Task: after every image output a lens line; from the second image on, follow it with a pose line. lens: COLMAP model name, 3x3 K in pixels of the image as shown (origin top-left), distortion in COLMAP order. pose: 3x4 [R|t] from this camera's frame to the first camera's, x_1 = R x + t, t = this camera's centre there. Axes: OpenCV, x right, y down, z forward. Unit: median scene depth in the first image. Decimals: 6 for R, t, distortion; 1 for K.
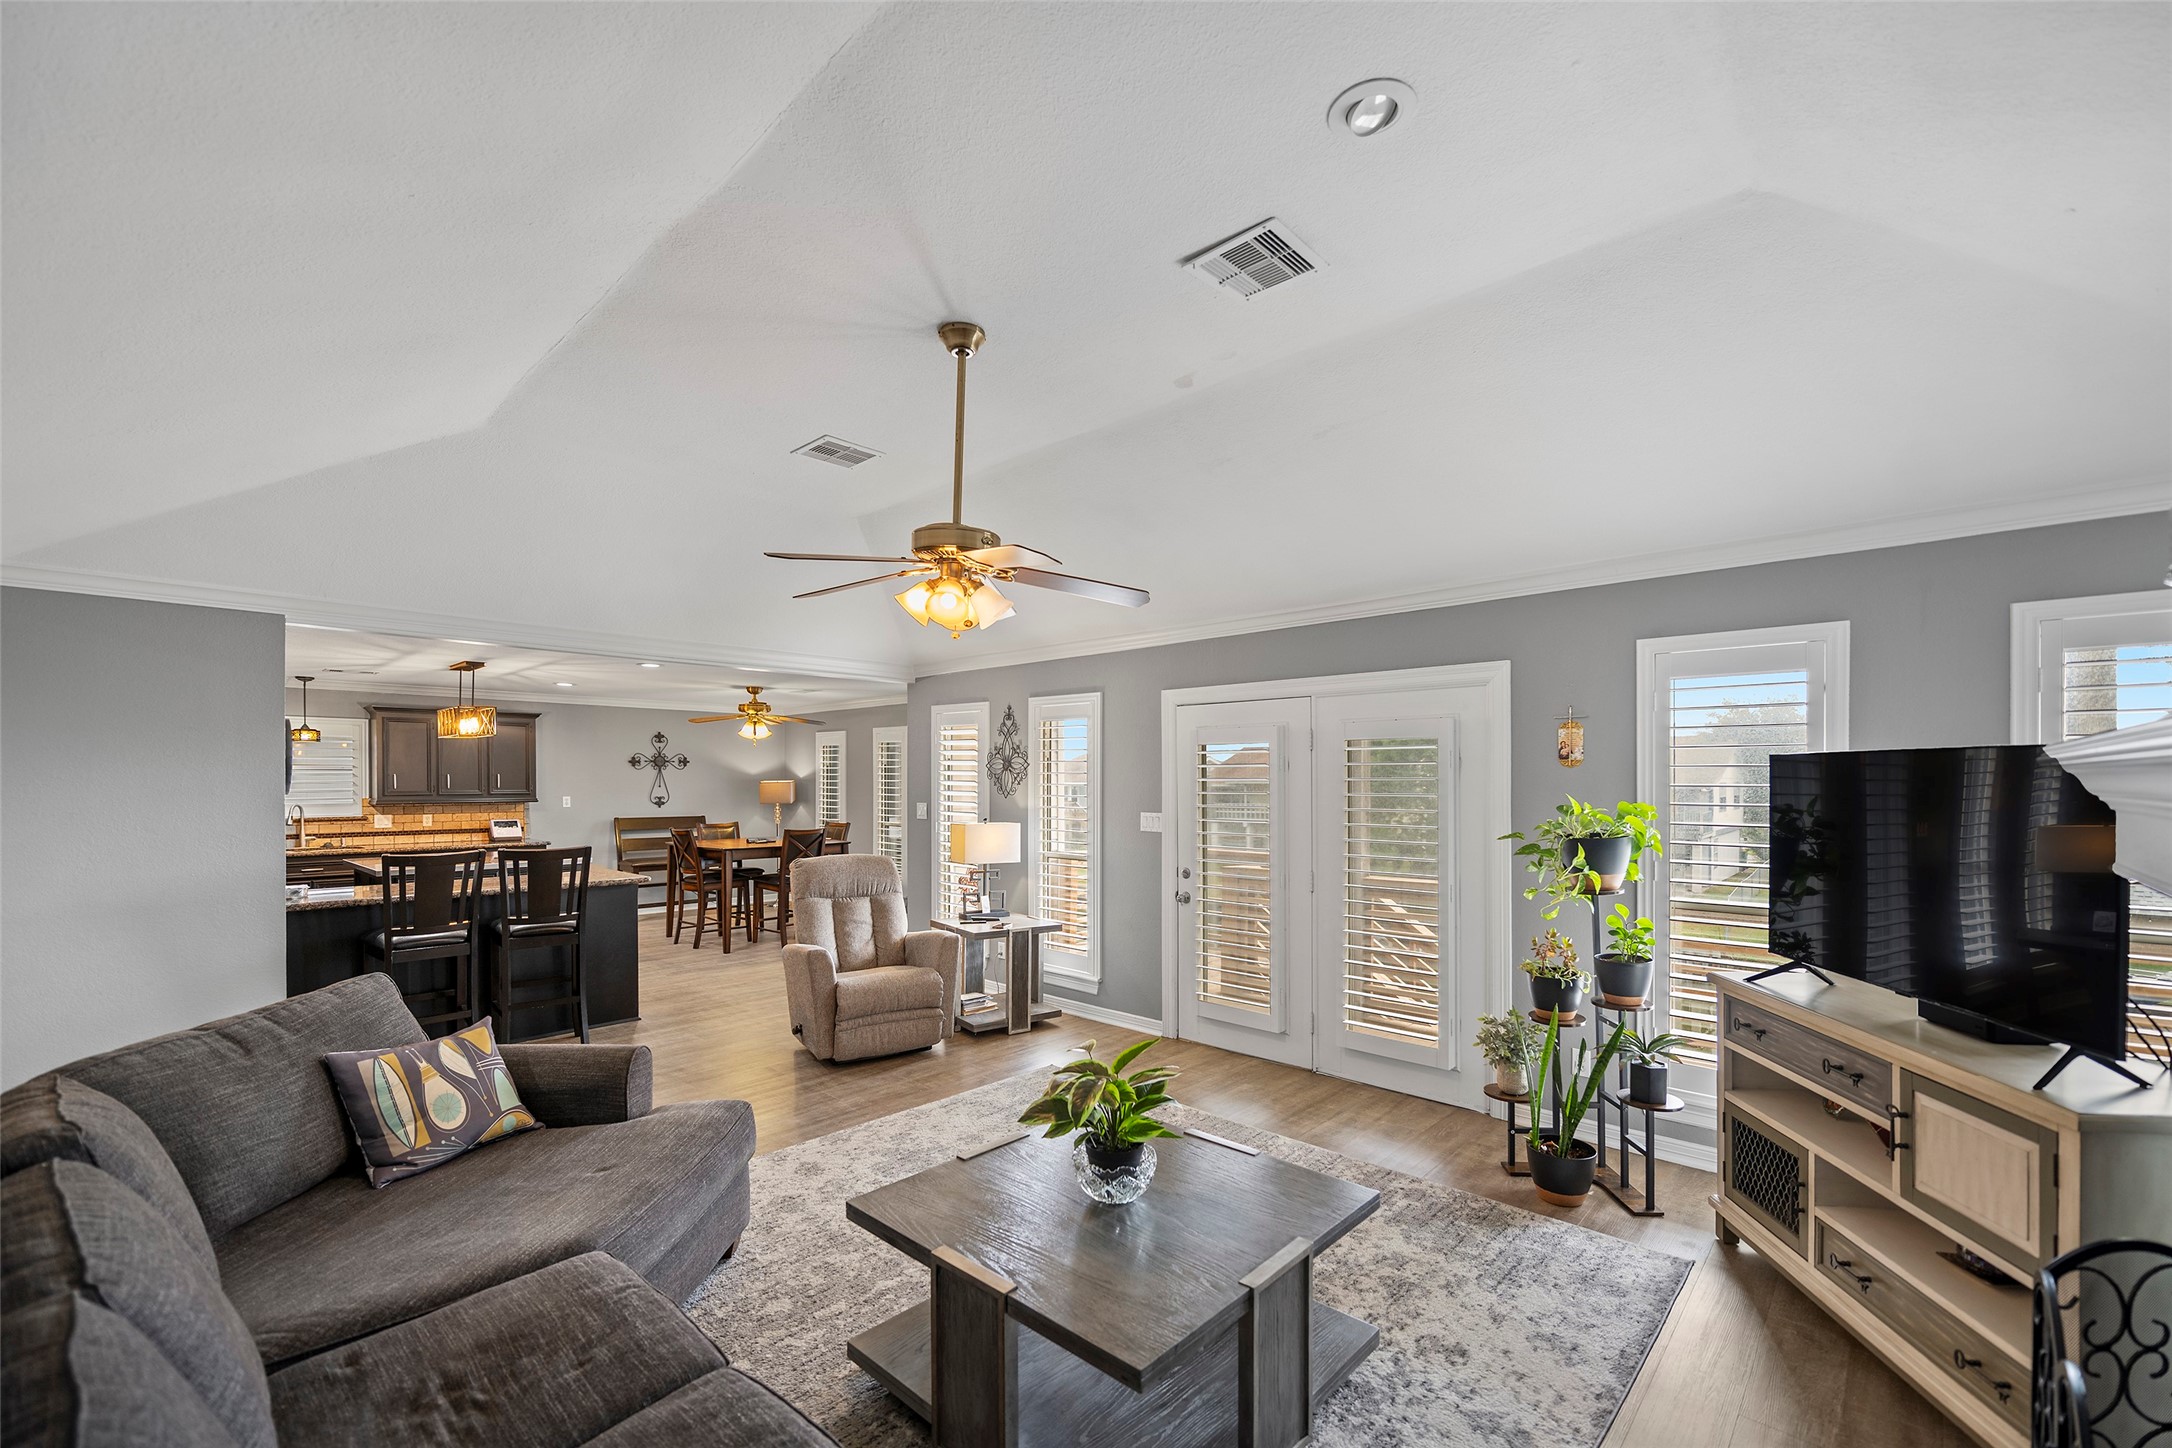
lens RADIAL K [[909.1, 0, 1105.1], [0, 909.1, 784.5], [0, 0, 1]] dist [-0.002292, -0.000360]
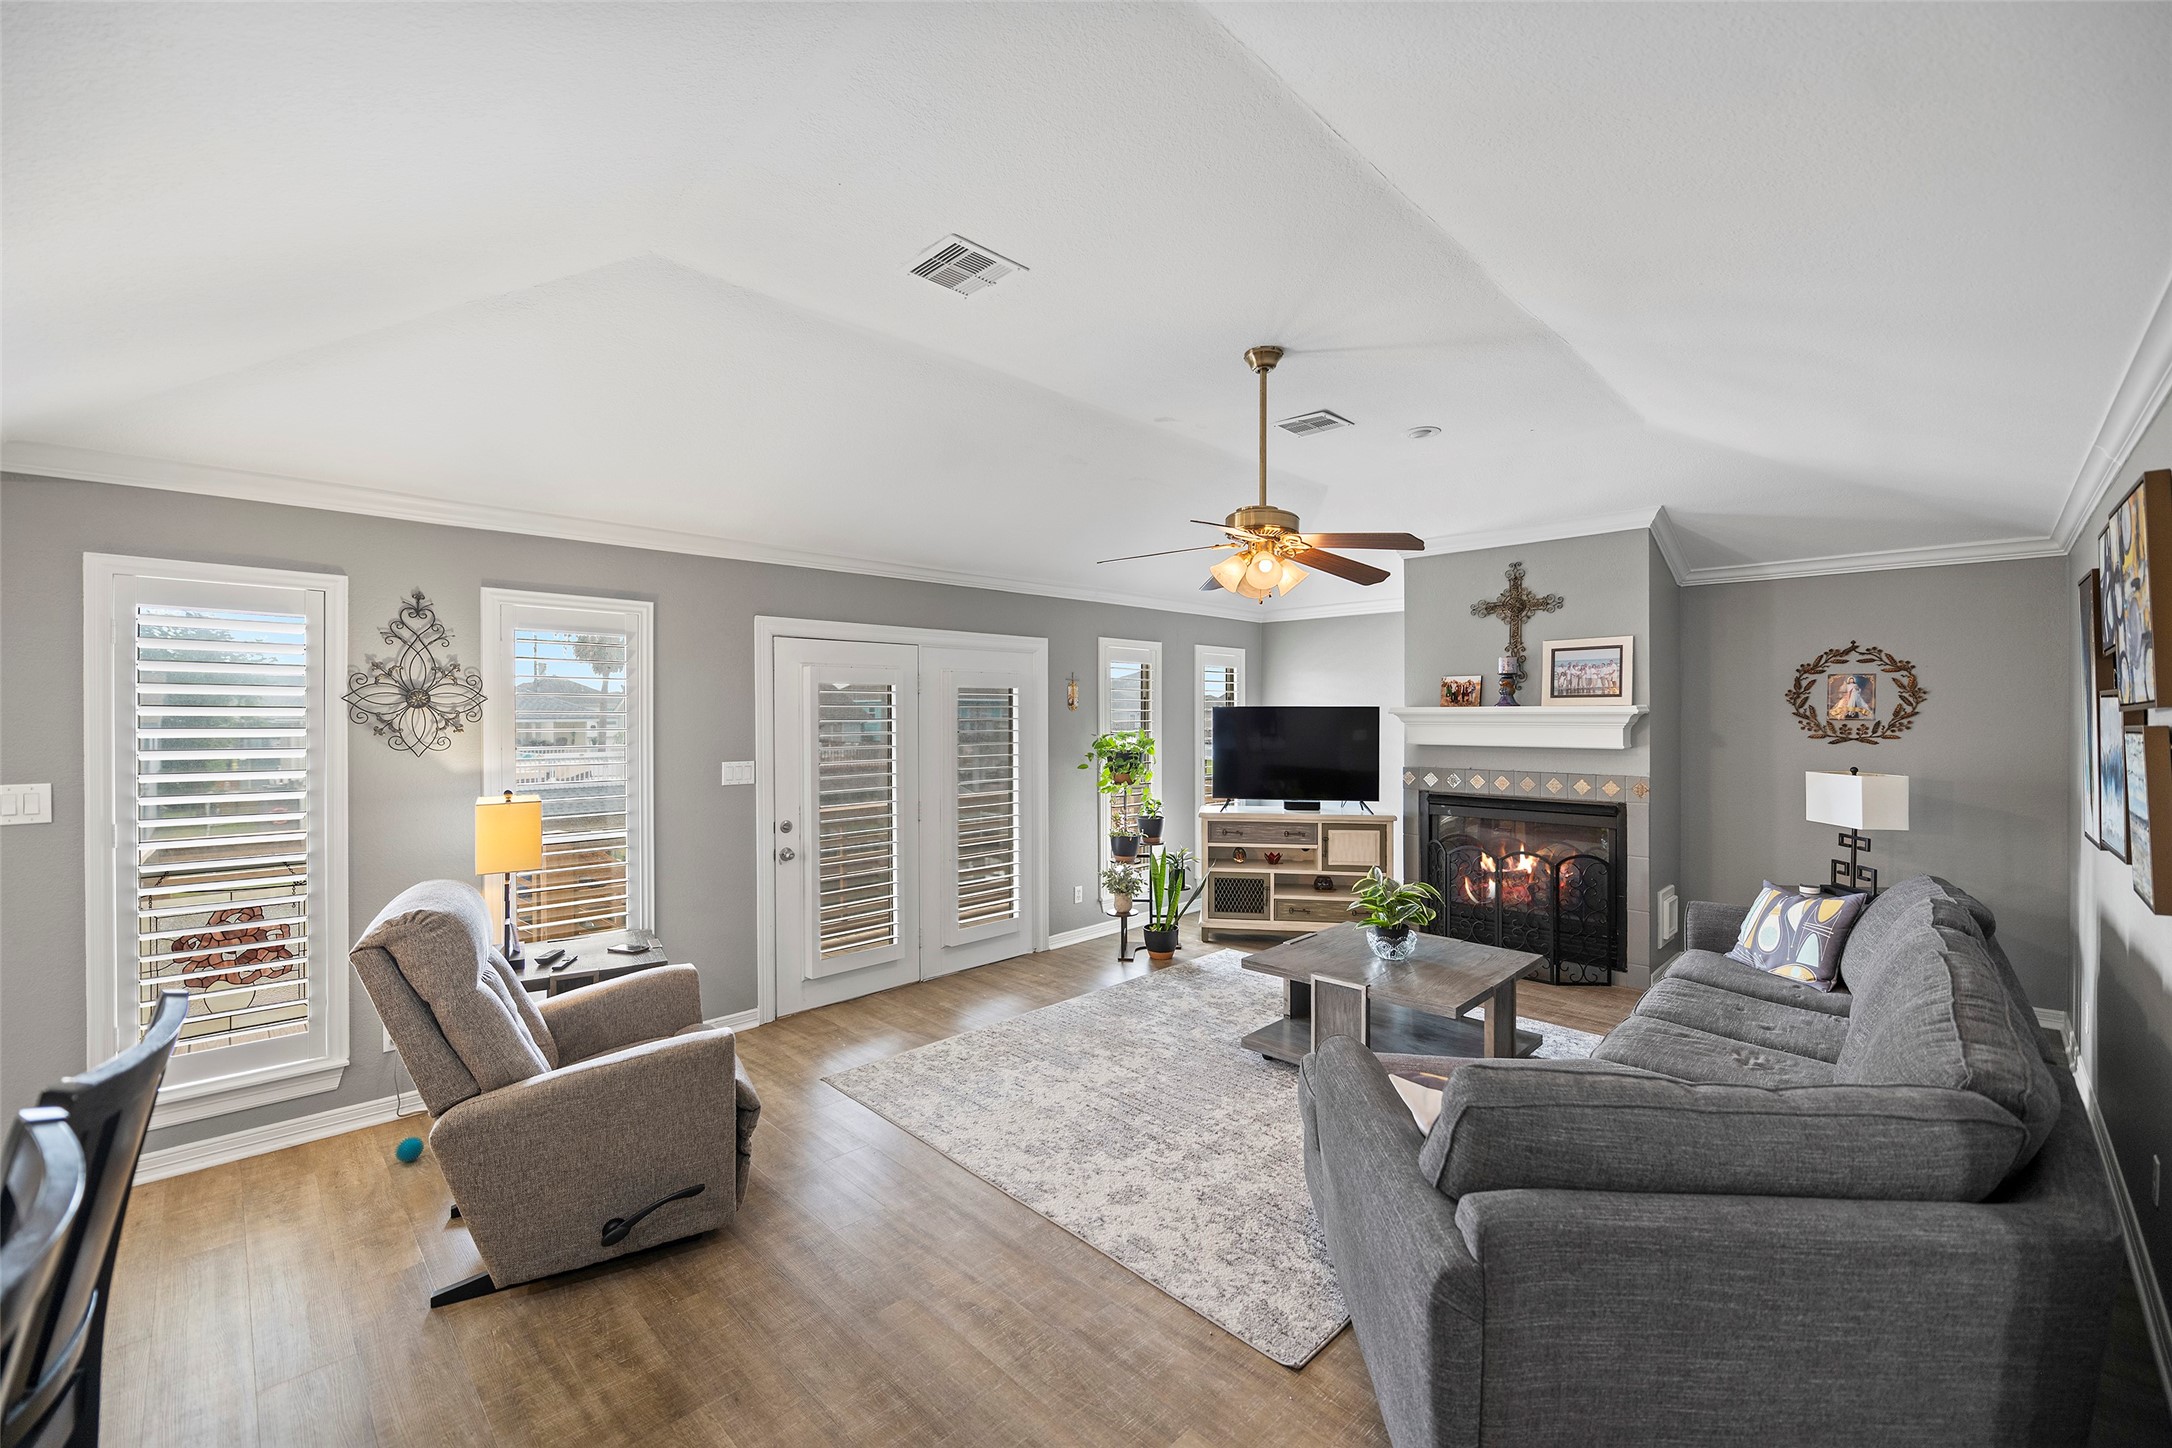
lens RADIAL K [[874.5, 0, 1101.1], [0, 874.5, 717.4], [0, 0, 1]] dist [-0.001854, -0.000236]
pose [[0.028691, -0.005694, 0.999572, -0.471670], [0.006032, 0.999967, 0.005523, -0.007235], [-0.999570, 0.005871, 0.028725, 0.420405]]
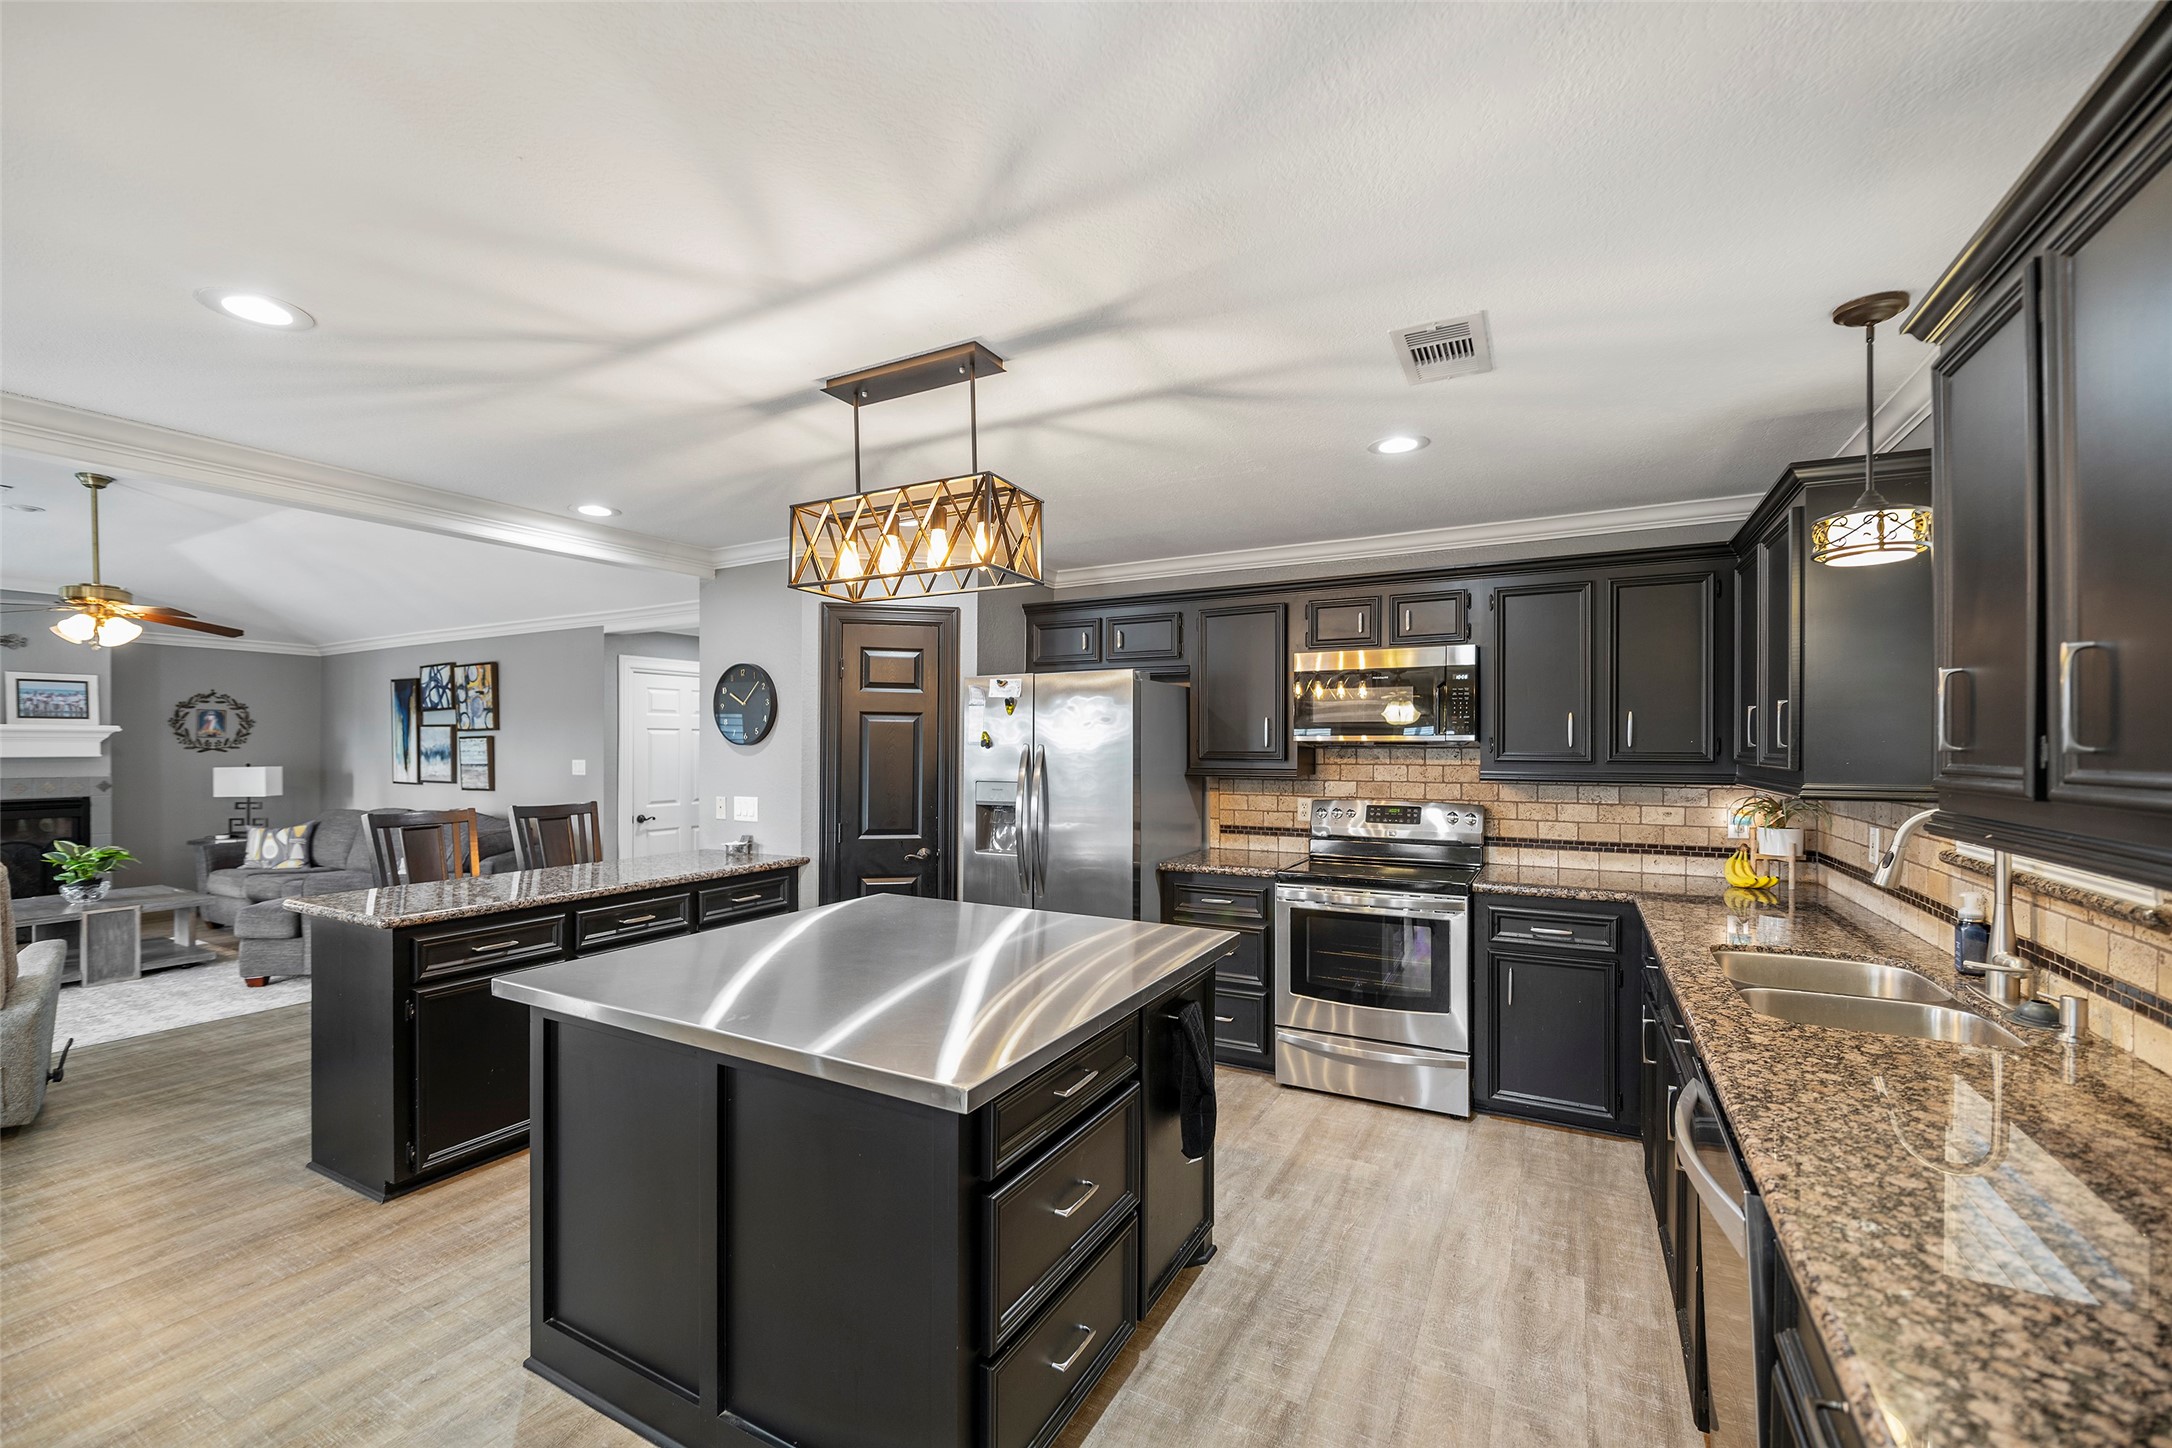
lens RADIAL K [[898.6, 0, 1083.8], [0, 898.6, 739.3], [0, 0, 1]] dist [-0.007194, 0.000169]
pose [[-0.970480, -0.001979, -0.241173, -0.564466], [-0.001383, 0.999996, -0.002641, 0.003691], [0.241177, -0.002229, -0.970479, 1.101982]]
